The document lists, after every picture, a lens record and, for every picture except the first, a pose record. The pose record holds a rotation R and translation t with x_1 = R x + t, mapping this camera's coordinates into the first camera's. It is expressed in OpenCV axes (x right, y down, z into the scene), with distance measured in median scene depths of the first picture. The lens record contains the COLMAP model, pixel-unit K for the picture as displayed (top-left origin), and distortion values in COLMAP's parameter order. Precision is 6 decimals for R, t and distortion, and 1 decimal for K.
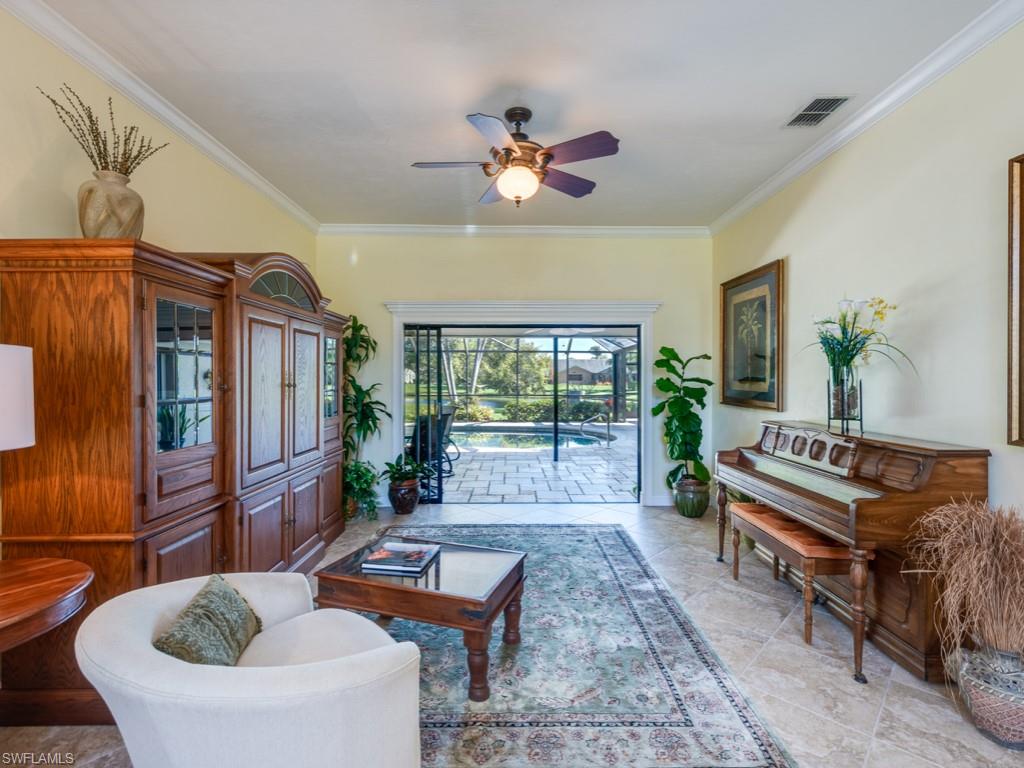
lens RADIAL K [[471.4, 0, 513.7], [0, 471.4, 380.7], [0, 0, 1]] dist [0.001106, -0.000141]
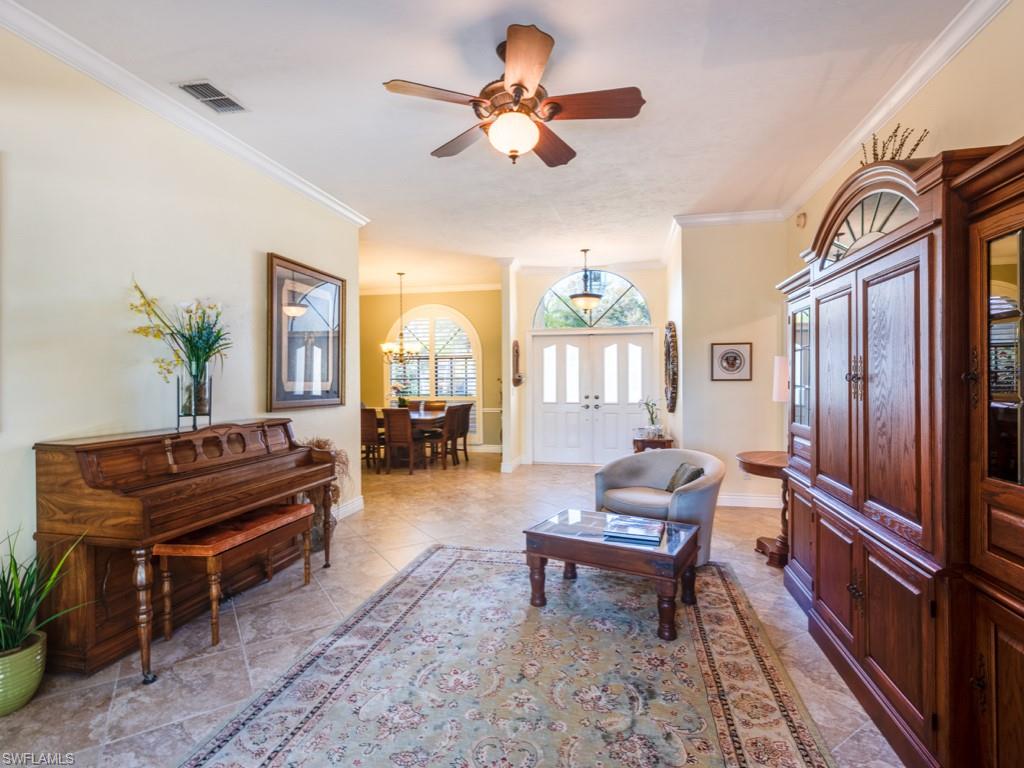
lens RADIAL K [[482.2, 0, 514.1], [0, 482.2, 381.0], [0, 0, 1]] dist [0.000387, 0.000015]
pose [[-0.975393, 0.005440, 0.220405, -0.181879], [0.006944, 0.999958, 0.006049, 0.006912], [-0.220363, 0.007431, -0.975390, 1.887821]]
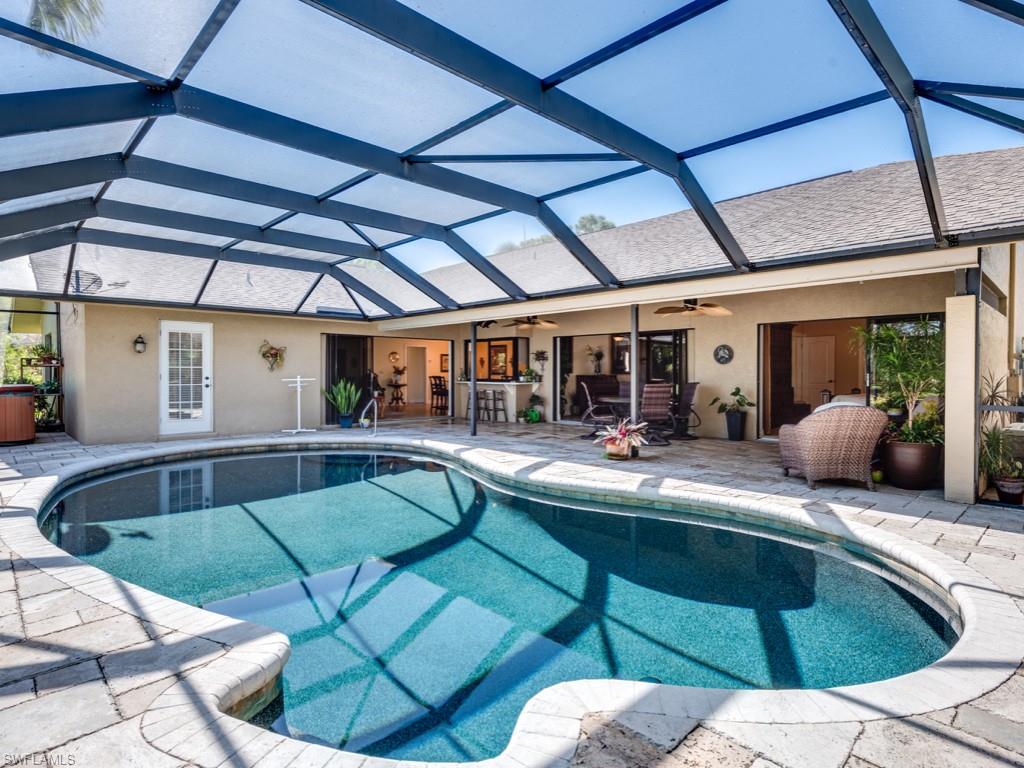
lens RADIAL K [[550.7, 0, 513.1], [0, 550.7, 379.6], [0, 0, 1]] dist [0.001704, 0.000131]
pose [[-0.697458, -0.007514, 0.716586, -2.631875], [0.006339, 0.999841, 0.016654, 0.062543], [-0.716598, 0.016158, -0.697300, 5.468850]]
